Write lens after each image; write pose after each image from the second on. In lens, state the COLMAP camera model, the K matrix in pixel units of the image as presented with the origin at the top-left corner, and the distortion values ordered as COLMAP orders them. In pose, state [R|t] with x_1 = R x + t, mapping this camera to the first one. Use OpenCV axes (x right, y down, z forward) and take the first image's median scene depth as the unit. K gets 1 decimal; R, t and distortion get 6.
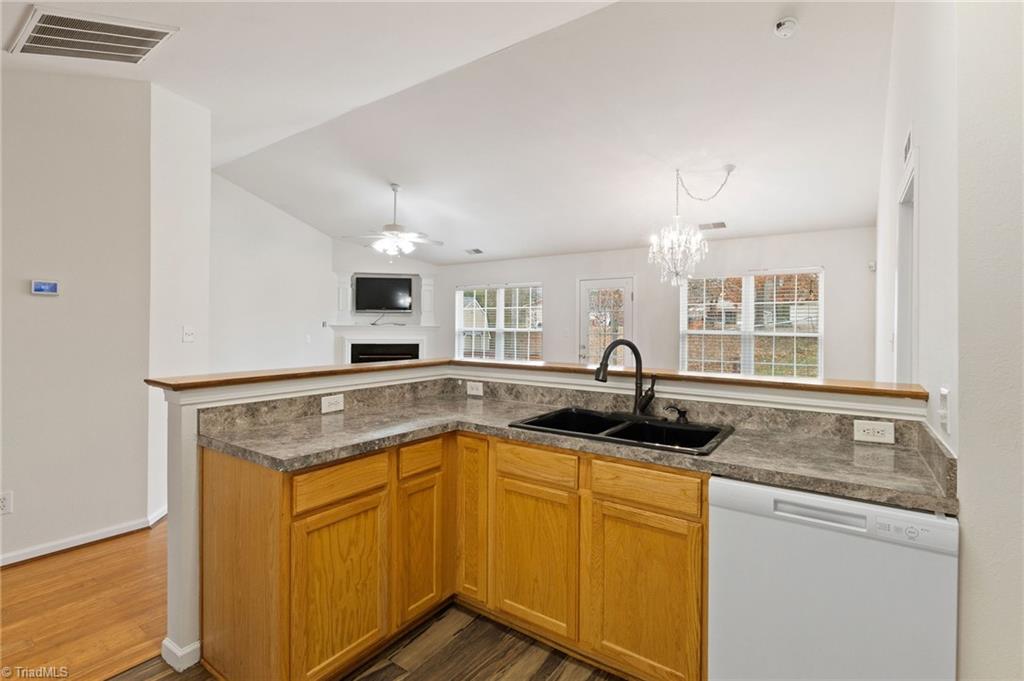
lens RADIAL K [[475.2, 0, 508.1], [0, 475.2, 330.9], [0, 0, 1]] dist [-0.000062, 0.000216]
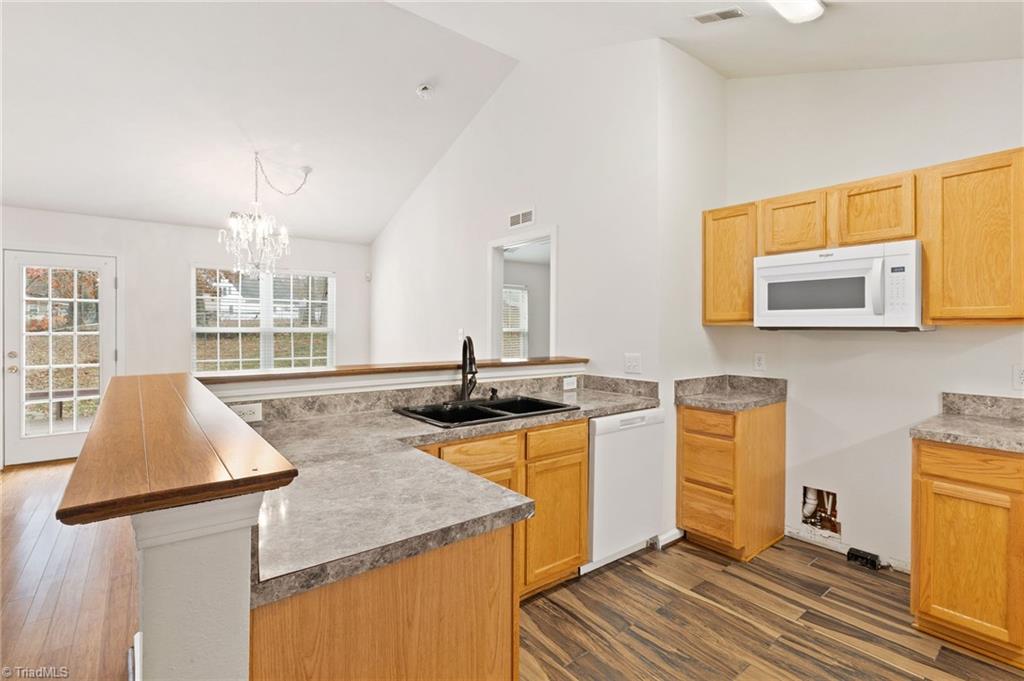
lens RADIAL K [[475.2, 0, 506.2], [0, 475.2, 340.1], [0, 0, 1]] dist [-0.000062, 0.000216]
pose [[0.298709, -0.034660, 0.953715, -0.778051], [0.004164, 0.999378, 0.035015, -0.013383], [-0.954335, -0.006488, 0.298667, 0.521618]]
